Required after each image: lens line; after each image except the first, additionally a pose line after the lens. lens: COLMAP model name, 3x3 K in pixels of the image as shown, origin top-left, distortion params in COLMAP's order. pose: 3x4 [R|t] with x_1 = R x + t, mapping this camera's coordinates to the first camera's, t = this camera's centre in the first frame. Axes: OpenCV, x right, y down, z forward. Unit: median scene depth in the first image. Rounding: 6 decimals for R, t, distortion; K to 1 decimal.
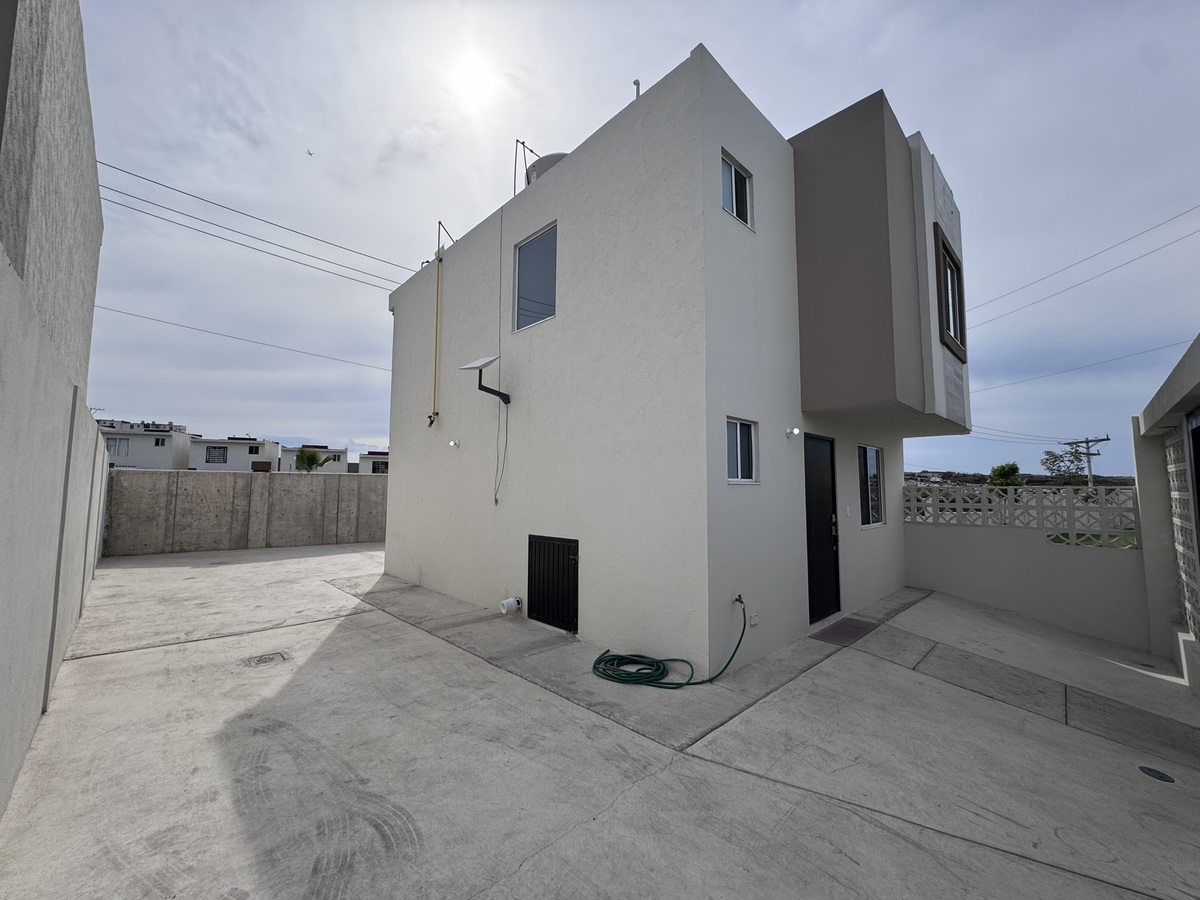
lens RADIAL K [[471.7, 0, 602.1], [0, 471.7, 456.2], [0, 0, 1]] dist [0.000289, 0.000232]
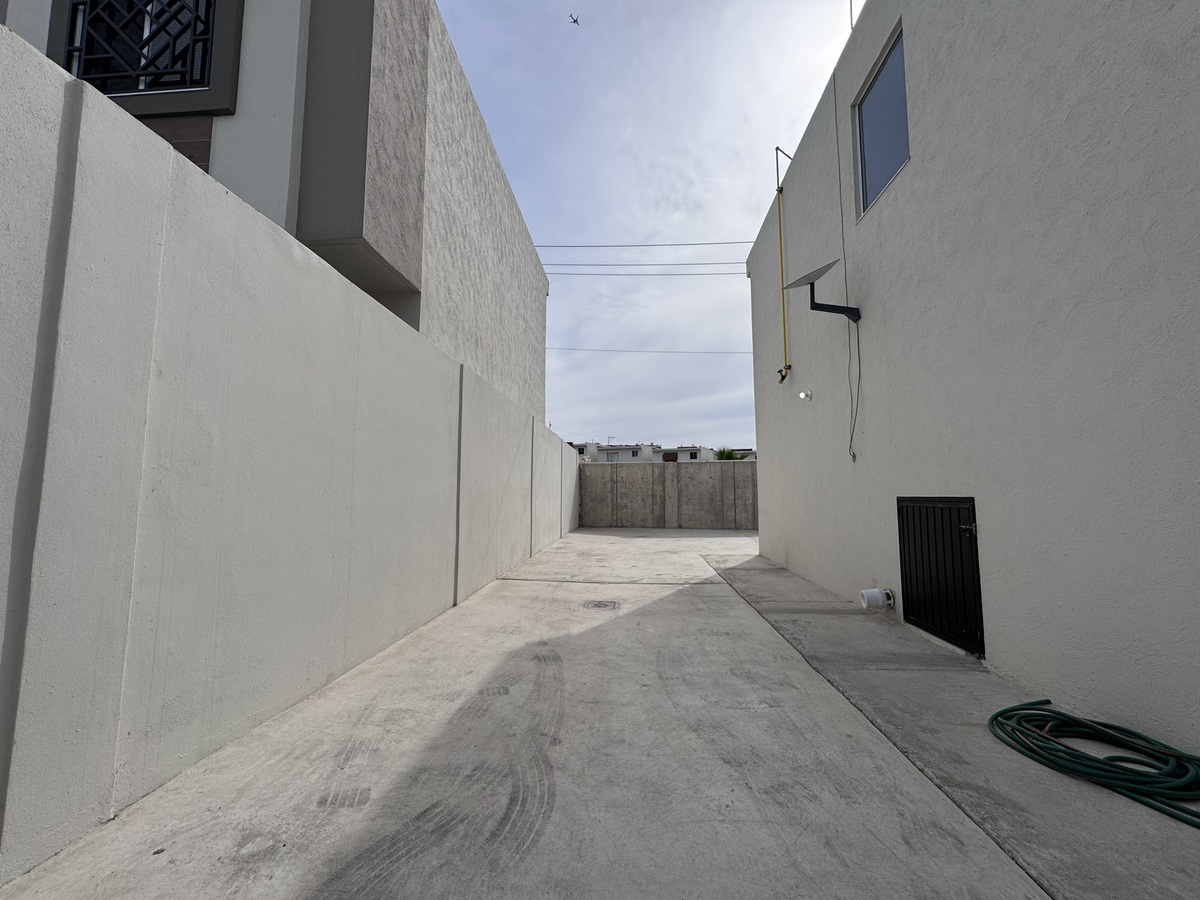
lens RADIAL K [[481.1, 0, 596.4], [0, 481.1, 448.2], [0, 0, 1]] dist [0.000911, 0.000049]
pose [[0.659266, -0.073677, -0.748291, 0.103261], [0.060435, 0.997160, -0.044936, 0.130618], [0.749477, -0.015598, 0.661847, 0.289278]]
